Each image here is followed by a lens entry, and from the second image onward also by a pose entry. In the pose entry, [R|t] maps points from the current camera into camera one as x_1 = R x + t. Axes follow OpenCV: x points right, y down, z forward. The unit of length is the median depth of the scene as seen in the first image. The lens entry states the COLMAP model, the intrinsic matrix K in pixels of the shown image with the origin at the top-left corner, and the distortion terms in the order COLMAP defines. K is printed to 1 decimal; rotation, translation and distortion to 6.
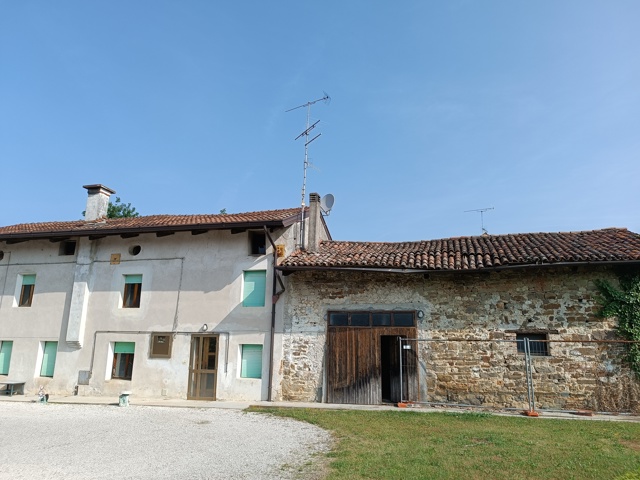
lens RADIAL K [[461.9, 0, 320.0], [0, 461.9, 240.0], [0, 0, 1]] dist [0.049440, -0.059484]
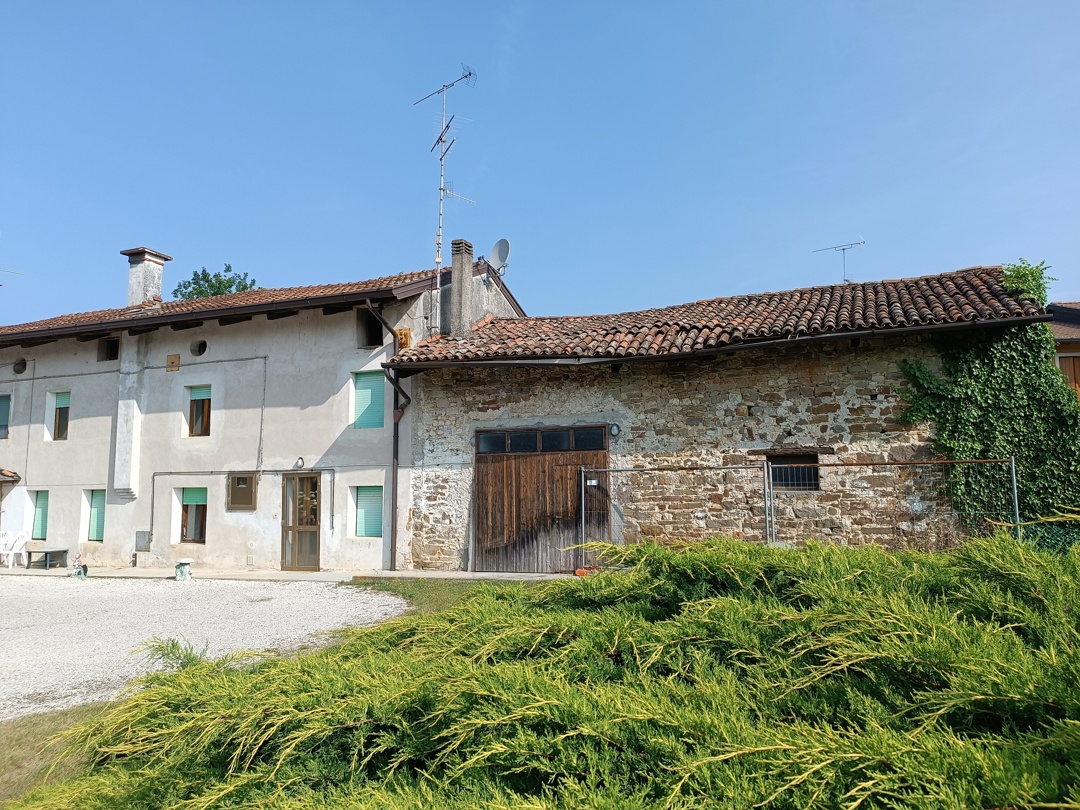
lens RADIAL K [[779.4, 0, 540.0], [0, 779.4, 405.0], [0, 0, 1]] dist [0.049440, -0.059484]
pose [[0.991242, -0.039437, -0.126030, 0.235962], [0.053328, 0.992631, 0.108815, 0.008326], [0.120810, -0.114583, 0.986040, -0.029076]]
